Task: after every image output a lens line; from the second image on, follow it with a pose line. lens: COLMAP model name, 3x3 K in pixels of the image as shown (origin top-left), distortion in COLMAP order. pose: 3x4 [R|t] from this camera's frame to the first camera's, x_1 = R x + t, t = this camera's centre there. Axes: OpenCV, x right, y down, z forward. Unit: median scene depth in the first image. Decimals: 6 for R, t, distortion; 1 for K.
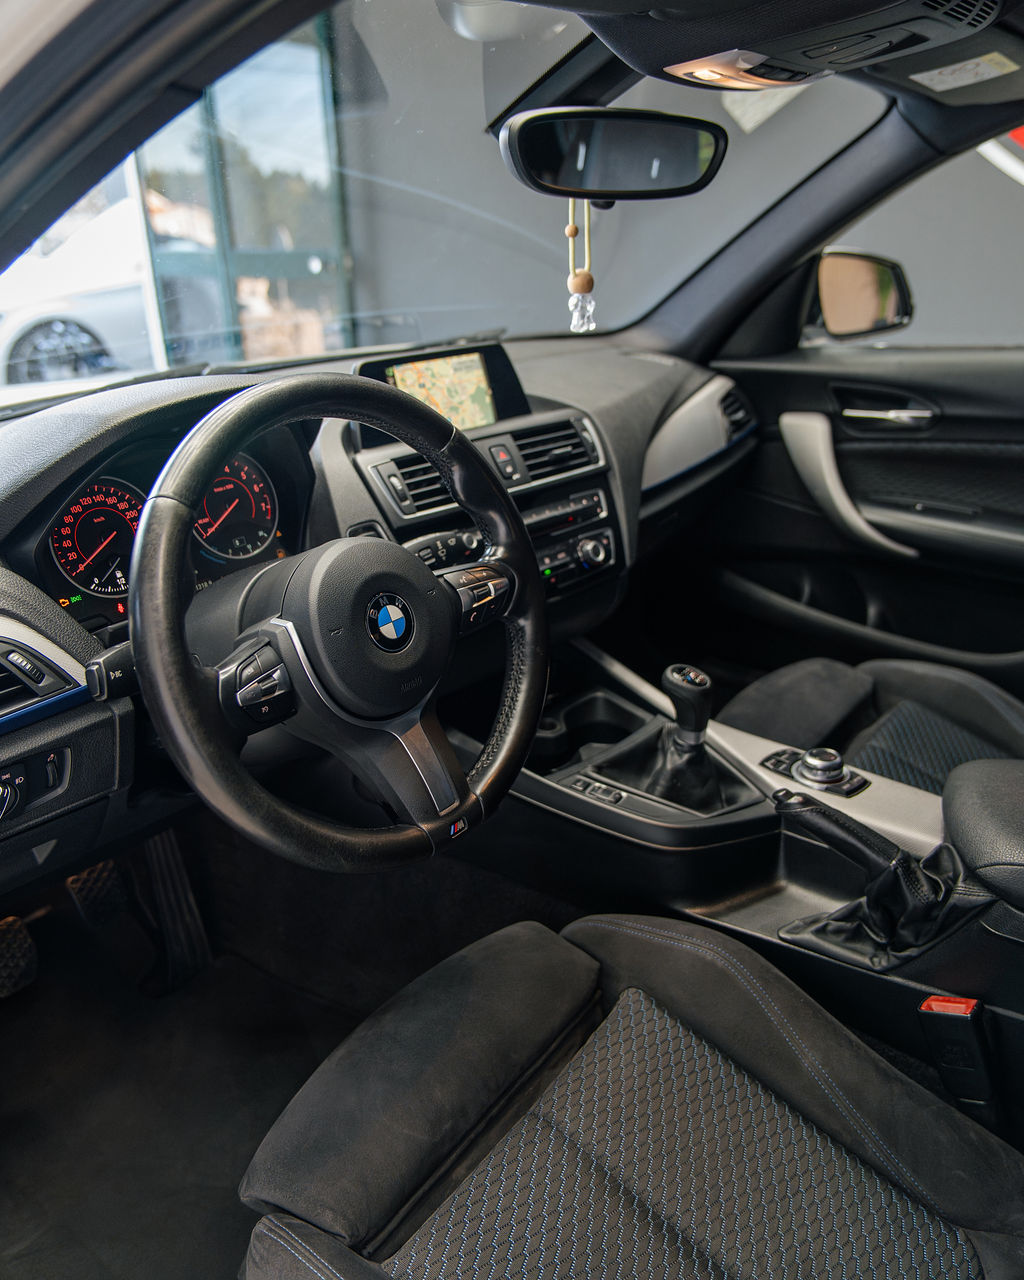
lens RADIAL K [[1032.3, 0, 516.6], [0, 1032.3, 622.9], [0, 0, 1]] dist [0.033292, -0.008333]
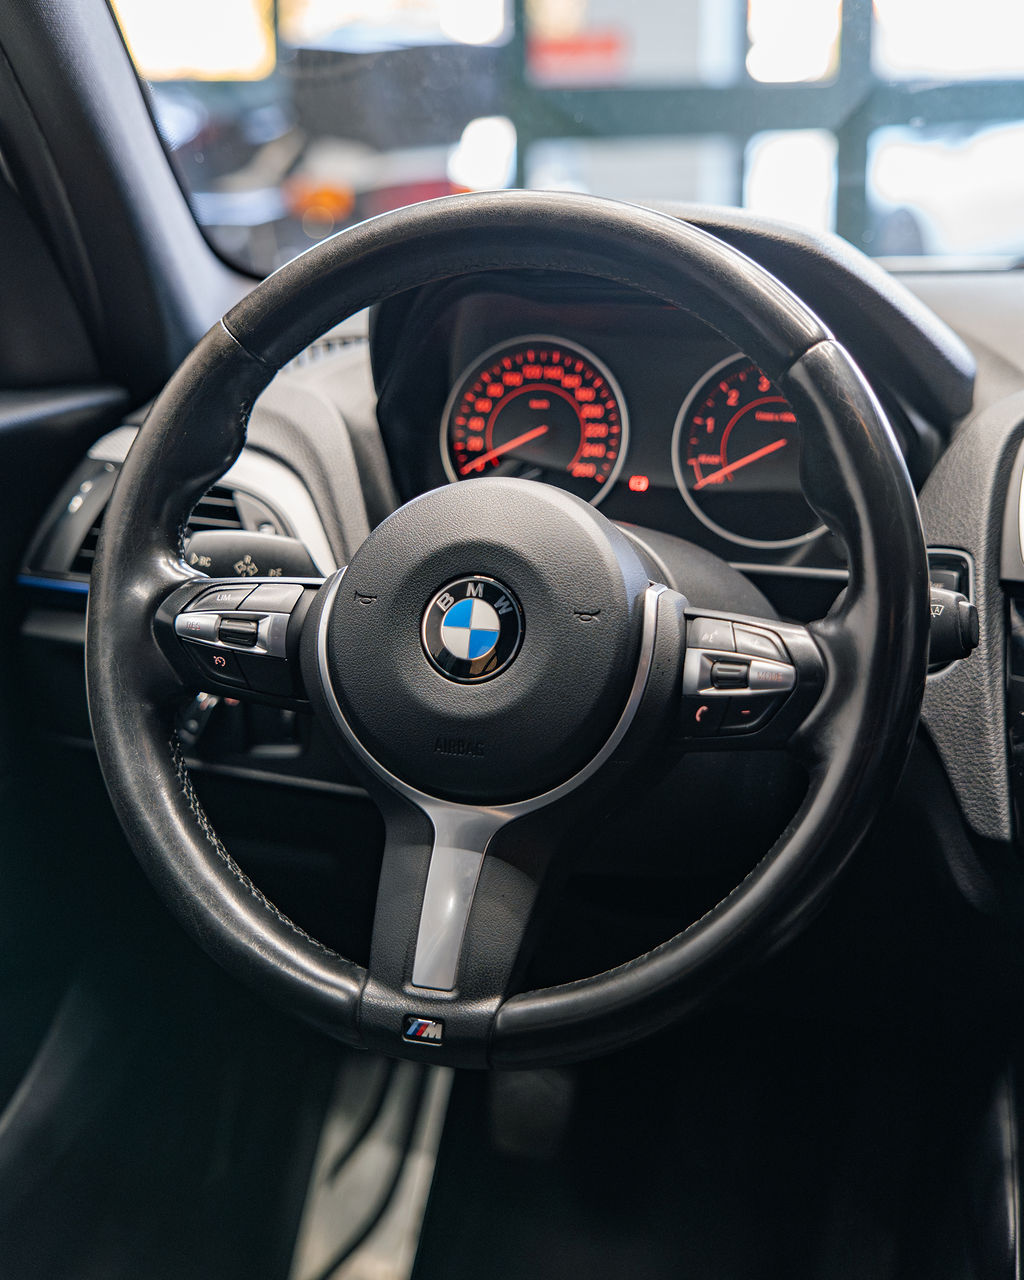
lens RADIAL K [[2357.4, 0, 511.4], [0, 2357.4, 637.1], [0, 0, 1]] dist [0.052426, 0.000000]
pose [[0.318278, 0.260461, -0.911515, 0.937888], [-0.354786, 0.924368, 0.140252, -0.163942], [0.879105, 0.278754, 0.386614, 0.469486]]
